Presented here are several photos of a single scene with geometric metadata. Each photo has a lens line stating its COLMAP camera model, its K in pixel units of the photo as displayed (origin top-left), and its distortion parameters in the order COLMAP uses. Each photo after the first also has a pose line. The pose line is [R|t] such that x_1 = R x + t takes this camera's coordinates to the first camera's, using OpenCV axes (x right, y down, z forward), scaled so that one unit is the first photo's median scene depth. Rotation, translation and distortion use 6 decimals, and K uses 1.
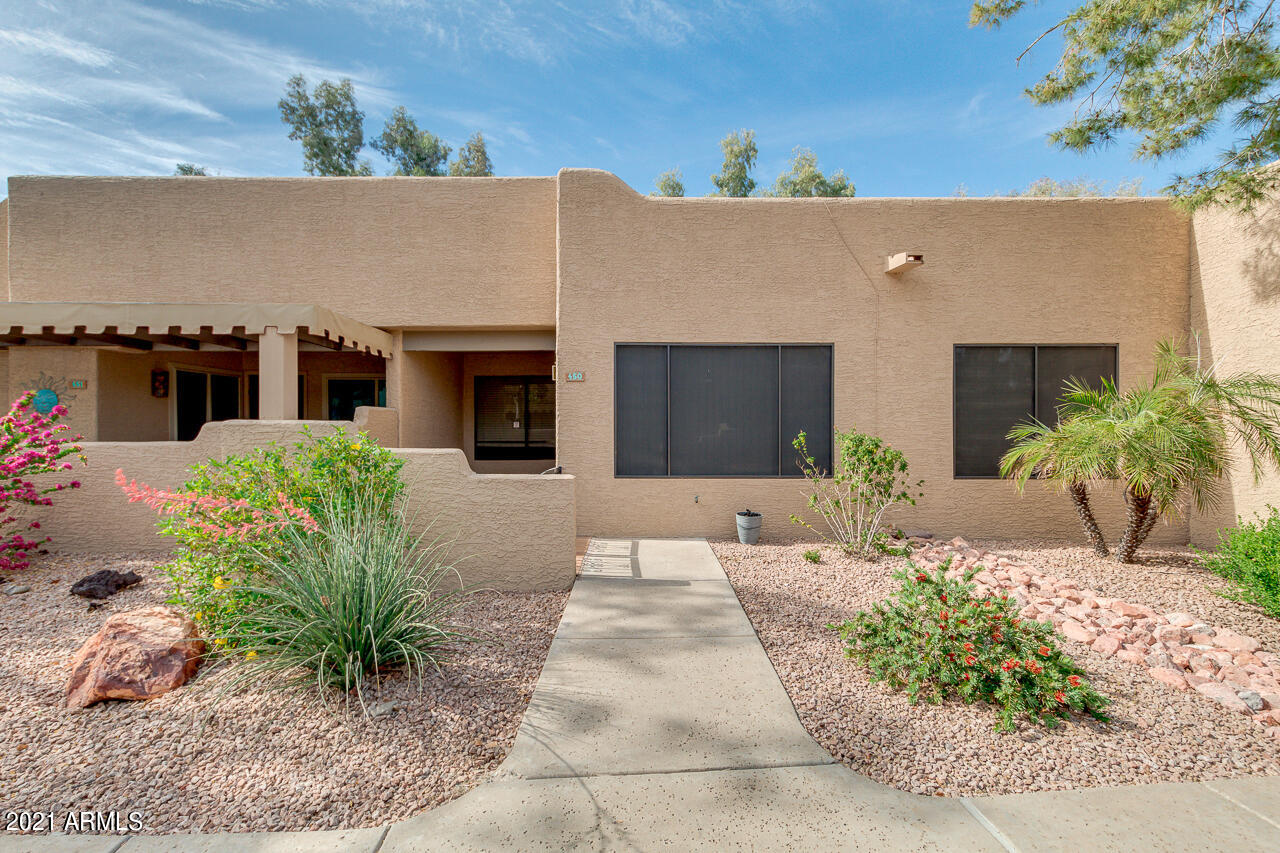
lens RADIAL K [[603.6, 0, 628.9], [0, 603.6, 430.1], [0, 0, 1]] dist [0.005117, -0.004952]
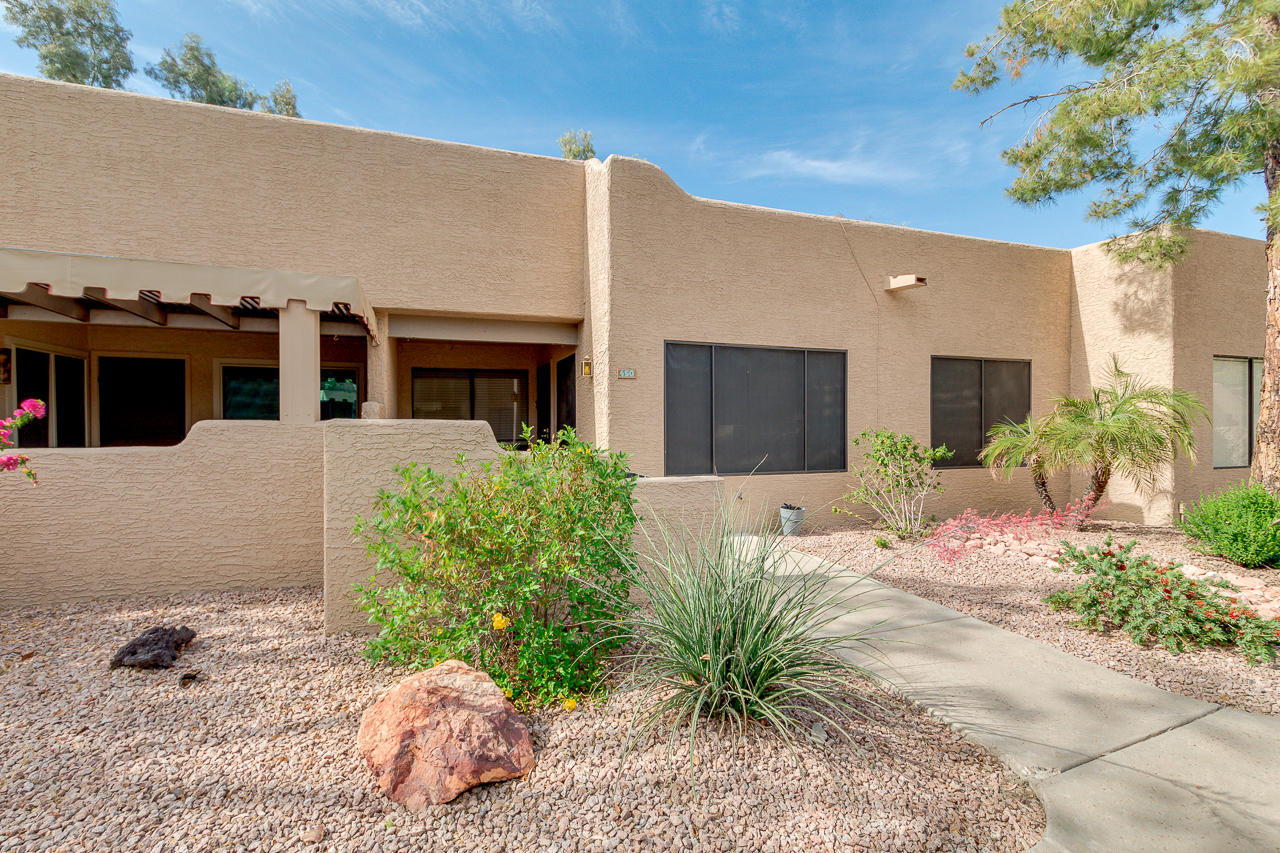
lens RADIAL K [[603.6, 0, 638.1], [0, 603.6, 426.7], [0, 0, 1]] dist [0.005117, -0.004952]
pose [[0.938978, -0.001611, 0.343973, -0.403132], [0.001308, 0.999999, 0.001112, -0.005034], [-0.343975, -0.000594, 0.938979, 0.090255]]
